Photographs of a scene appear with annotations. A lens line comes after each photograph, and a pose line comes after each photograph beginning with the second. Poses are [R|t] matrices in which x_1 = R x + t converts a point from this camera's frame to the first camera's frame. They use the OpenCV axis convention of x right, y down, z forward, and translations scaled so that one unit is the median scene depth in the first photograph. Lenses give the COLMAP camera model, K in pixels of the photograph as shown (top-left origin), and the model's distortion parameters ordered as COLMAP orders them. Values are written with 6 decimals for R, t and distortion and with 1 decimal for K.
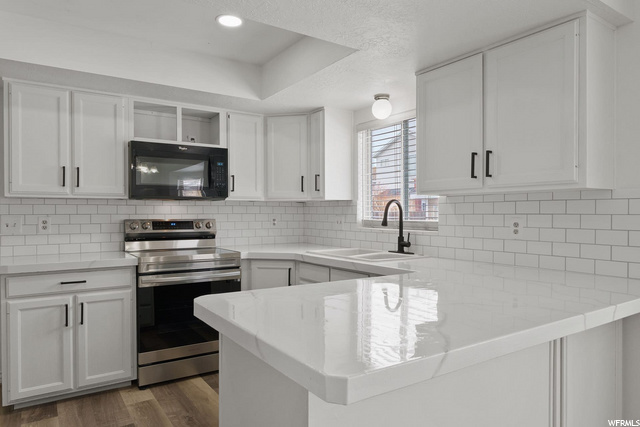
lens RADIAL K [[432.2, 0, 322.5], [0, 432.2, 215.0], [0, 0, 1]] dist [0.007849, -0.007803]
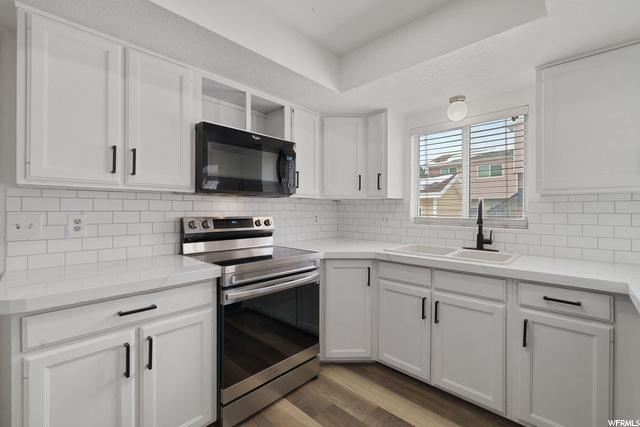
lens RADIAL K [[278.5, 0, 321.4], [0, 278.5, 209.3], [0, 0, 1]] dist [-0.003354, 0.000058]
pose [[0.974331, 0.005889, 0.225045, -0.340410], [-0.004707, 0.999972, -0.005790, -0.003946], [-0.225073, 0.004582, 0.974331, 0.437365]]
